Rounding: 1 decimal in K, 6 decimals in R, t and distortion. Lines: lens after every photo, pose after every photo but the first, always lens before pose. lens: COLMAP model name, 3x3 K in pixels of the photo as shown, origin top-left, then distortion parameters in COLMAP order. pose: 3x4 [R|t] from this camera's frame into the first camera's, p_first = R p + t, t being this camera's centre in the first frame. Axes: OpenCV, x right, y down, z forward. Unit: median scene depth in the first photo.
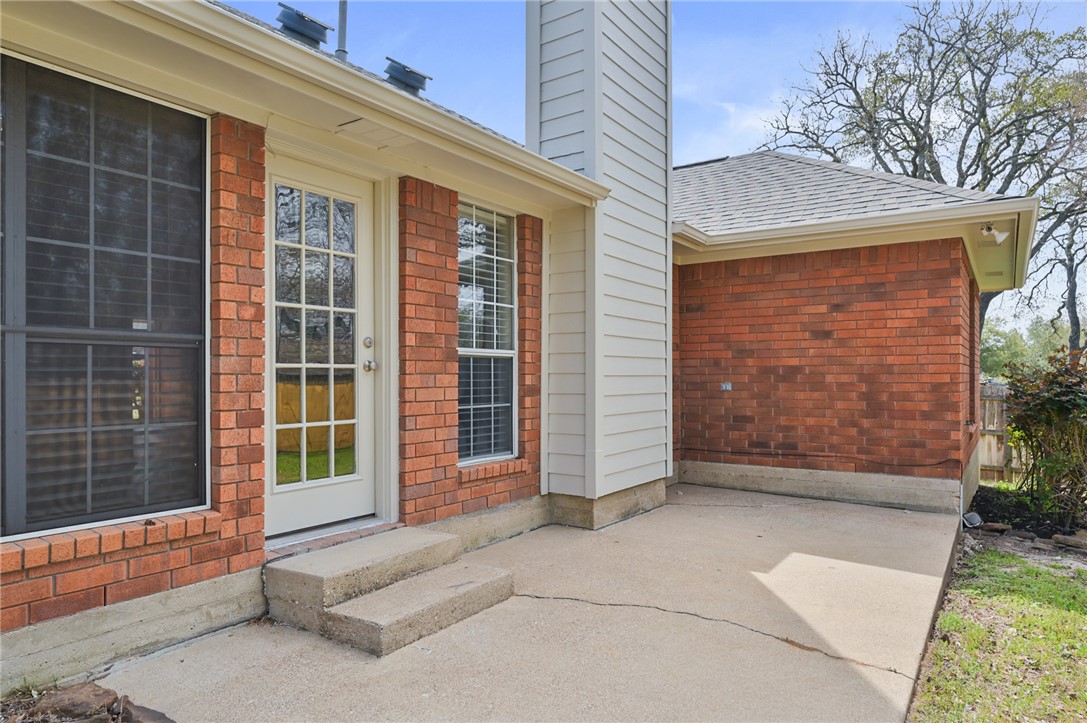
lens RADIAL K [[682.6, 0, 542.2], [0, 682.6, 368.5], [0, 0, 1]] dist [0.000072, 0.001855]
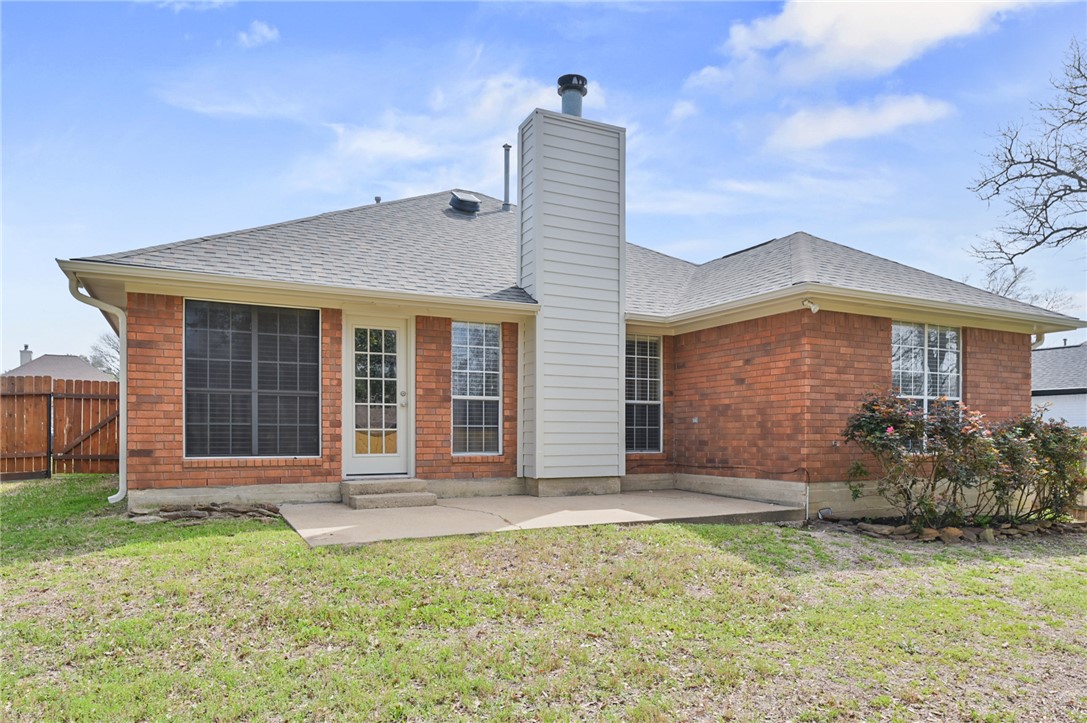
lens RADIAL K [[682.6, 0, 533.8], [0, 682.6, 425.1], [0, 0, 1]] dist [0.000072, 0.001855]
pose [[0.876119, -0.004578, -0.482073, 0.768848], [0.003289, 0.999988, -0.003519, 0.047125], [0.482083, 0.001498, 0.876124, -0.466668]]
